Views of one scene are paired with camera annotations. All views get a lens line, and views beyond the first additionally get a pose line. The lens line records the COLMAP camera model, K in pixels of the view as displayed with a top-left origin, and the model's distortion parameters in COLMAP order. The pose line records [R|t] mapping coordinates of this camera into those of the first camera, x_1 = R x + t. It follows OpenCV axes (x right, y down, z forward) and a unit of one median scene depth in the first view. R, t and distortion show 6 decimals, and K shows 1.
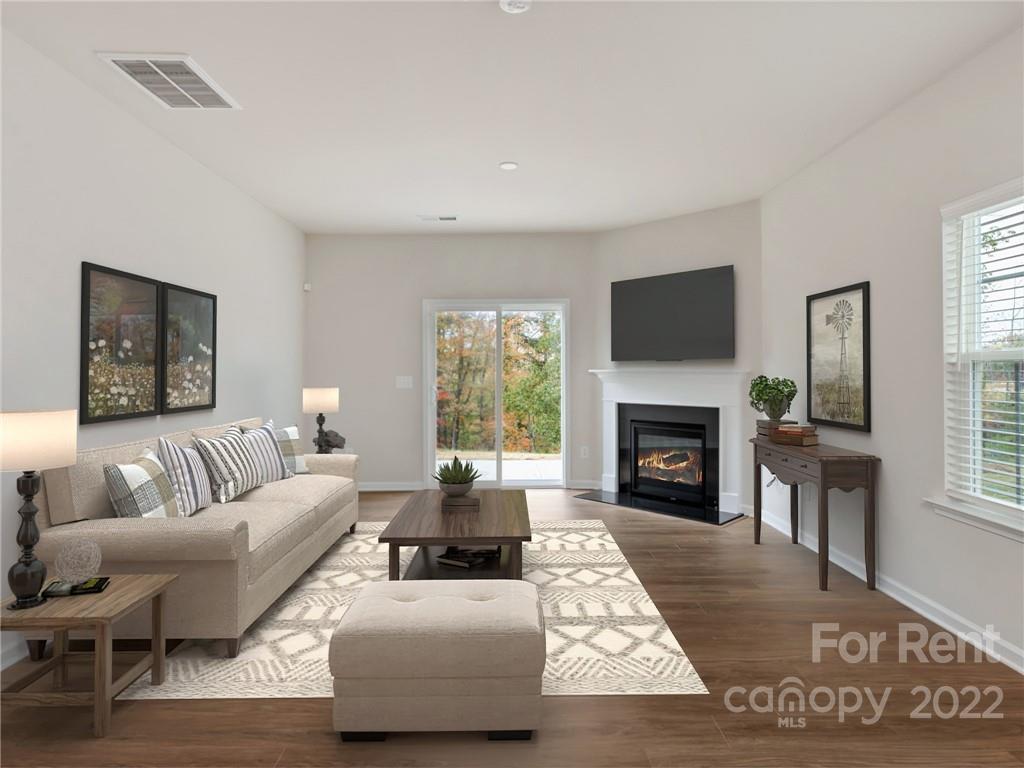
lens RADIAL K [[621.3, 0, 512.0], [0, 621.3, 384.0], [0, 0, 1]] dist [-0.001615, -0.000340]
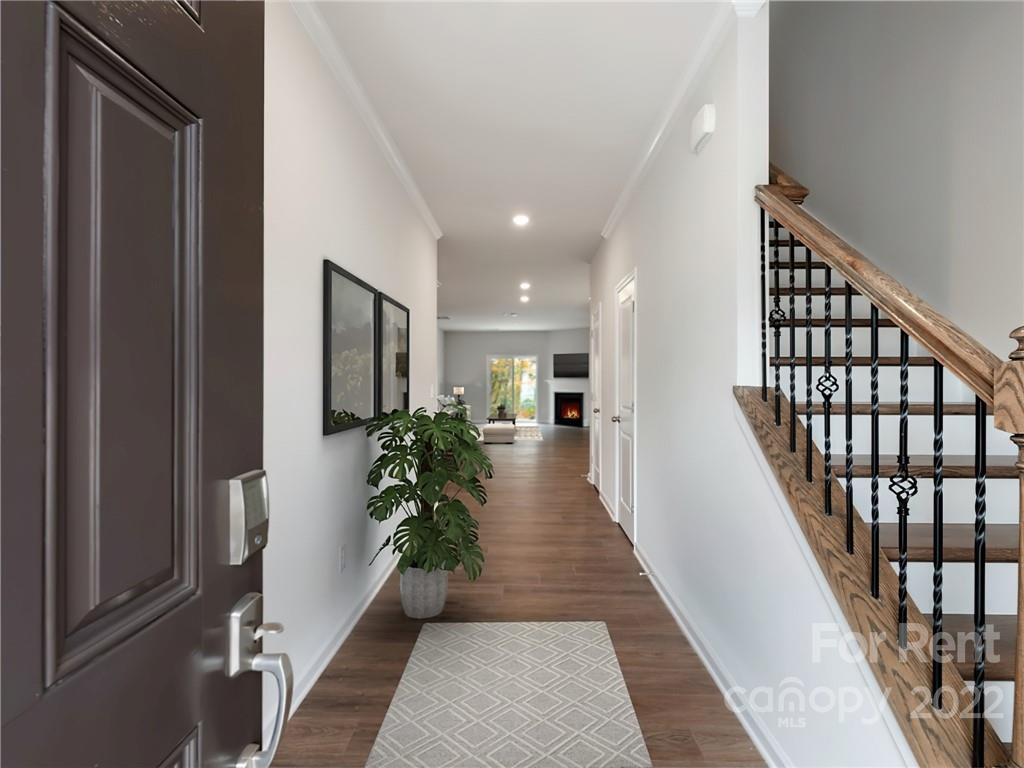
lens RADIAL K [[503.1, 0, 512.0], [0, 503.1, 384.0], [0, 0, 1]] dist [-0.002138, -0.000241]
pose [[0.999452, 0.006249, -0.032511, 0.047153], [-0.006754, 0.999858, -0.015431, 0.030061], [0.032410, 0.015642, 0.999352, -1.553895]]
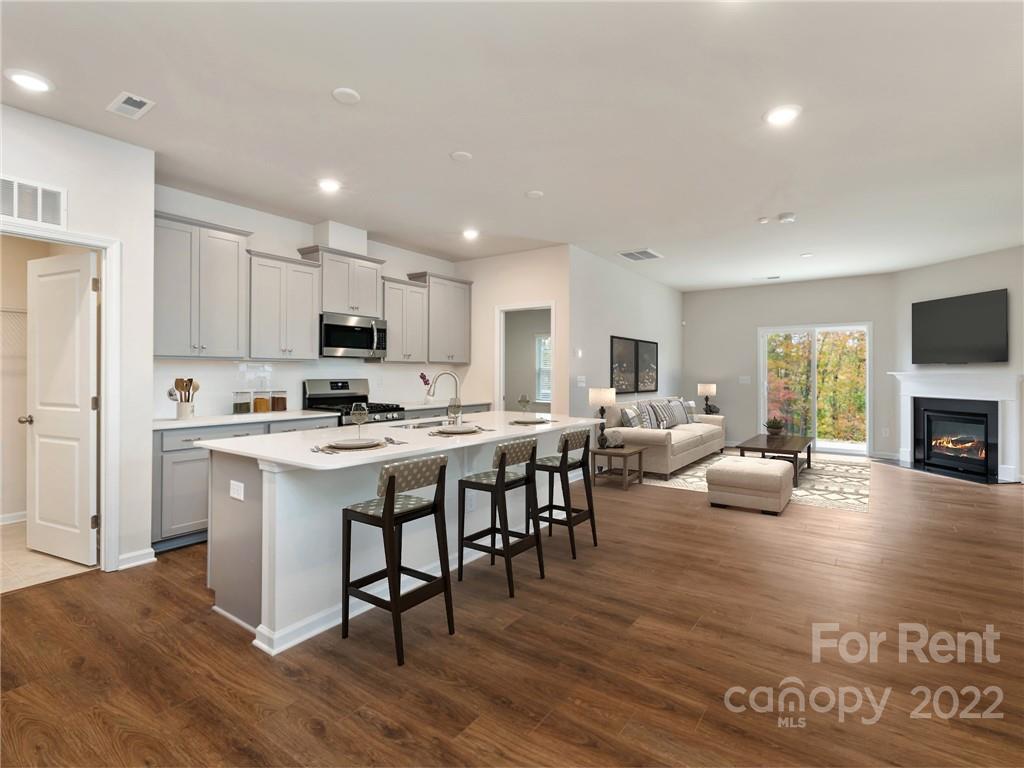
lens RADIAL K [[503.1, 0, 512.0], [0, 503.1, 384.0], [0, 0, 1]] dist [-0.002138, -0.000241]
pose [[0.815433, 0.008726, -0.578786, 0.100983], [-0.008146, 0.999960, 0.003598, 0.005719], [0.578795, 0.001781, 0.815471, -0.449902]]
